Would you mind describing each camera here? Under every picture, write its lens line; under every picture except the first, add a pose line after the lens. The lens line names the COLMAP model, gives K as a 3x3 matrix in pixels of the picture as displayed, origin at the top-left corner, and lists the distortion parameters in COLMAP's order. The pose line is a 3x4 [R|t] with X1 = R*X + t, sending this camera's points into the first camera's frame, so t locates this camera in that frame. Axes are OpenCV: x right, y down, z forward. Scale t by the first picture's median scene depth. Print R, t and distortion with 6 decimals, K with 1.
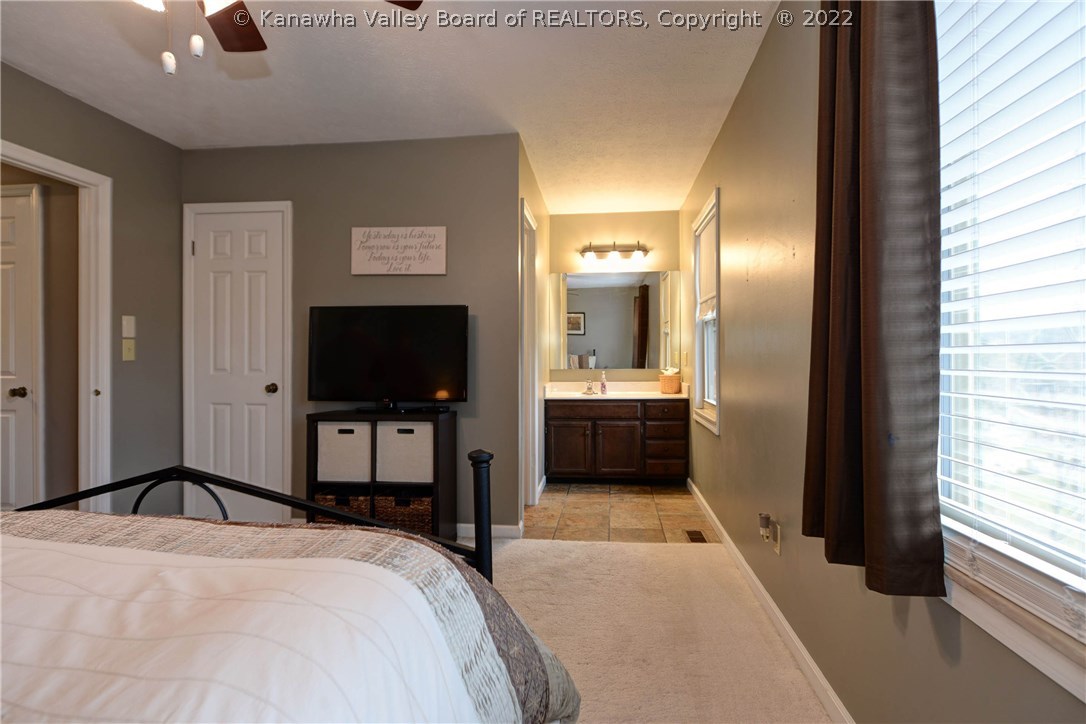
lens RADIAL K [[604.1, 0, 541.3], [0, 604.1, 356.3], [0, 0, 1]] dist [0.000488, 0.001091]
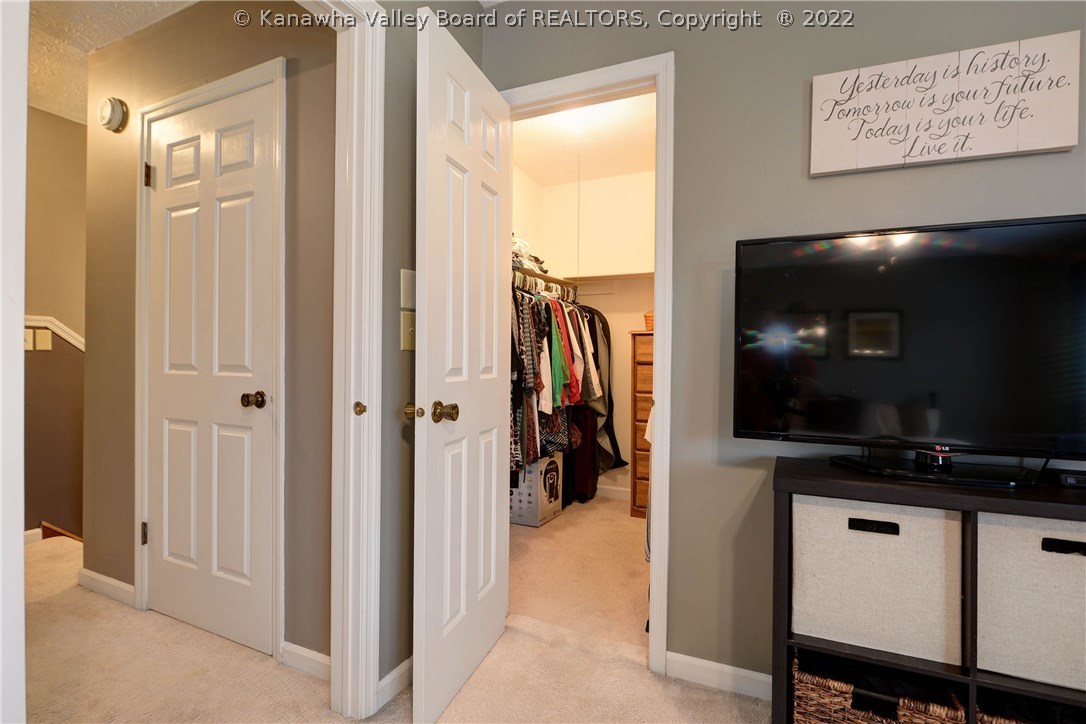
lens RADIAL K [[526.1, 0, 540.4], [0, 526.1, 360.6], [0, 0, 1]] dist [-0.015375, -0.000212]
pose [[0.949674, 0.012861, -0.312976, -0.415161], [-0.008889, 0.999861, 0.014116, 0.009383], [0.313114, -0.010623, 0.949656, 0.577684]]
